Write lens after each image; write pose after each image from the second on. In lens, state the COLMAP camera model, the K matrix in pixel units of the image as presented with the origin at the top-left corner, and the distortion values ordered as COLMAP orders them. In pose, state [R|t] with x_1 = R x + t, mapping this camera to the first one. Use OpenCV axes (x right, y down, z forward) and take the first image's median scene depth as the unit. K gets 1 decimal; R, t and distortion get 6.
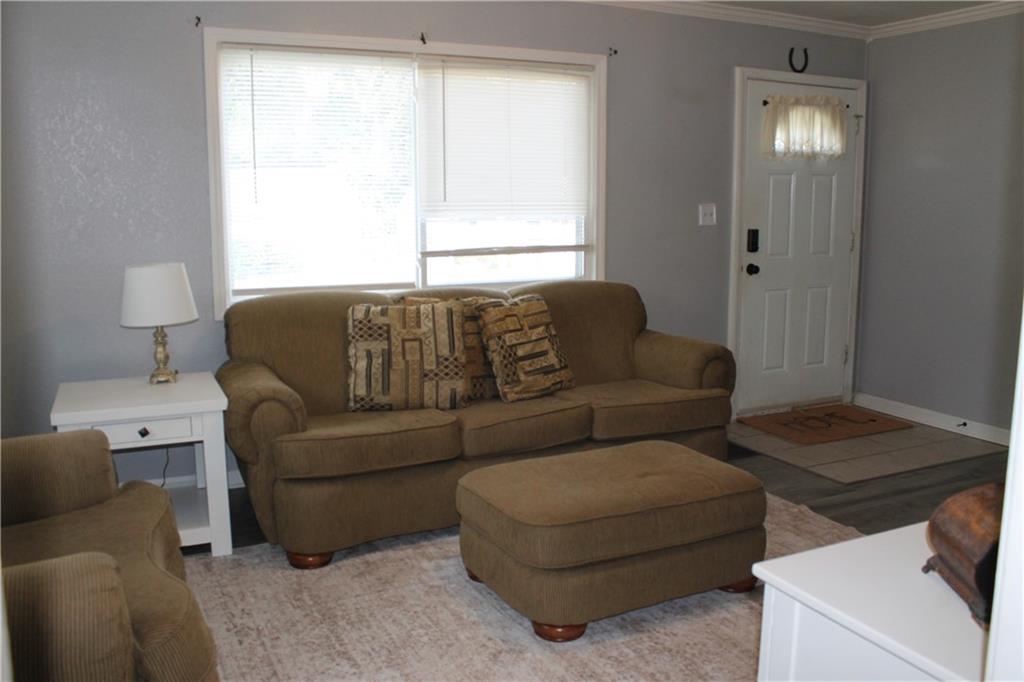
lens RADIAL K [[874.2, 0, 513.7], [0, 874.2, 344.7], [0, 0, 1]] dist [-0.136281, 0.096811]
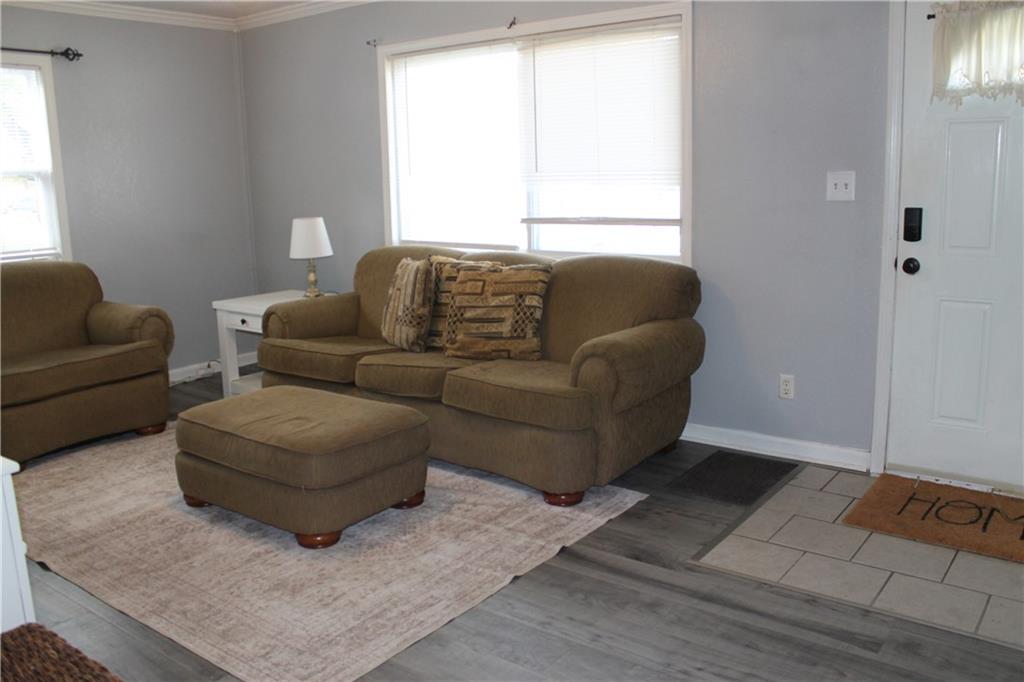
lens RADIAL K [[874.2, 0, 512.2], [0, 874.2, 337.2], [0, 0, 1]] dist [-0.136281, 0.096811]
pose [[0.454950, 0.159141, -0.876182, 0.949141], [-0.123413, 0.985676, 0.114947, -0.091077], [0.881924, 0.055837, 0.468073, 0.527158]]
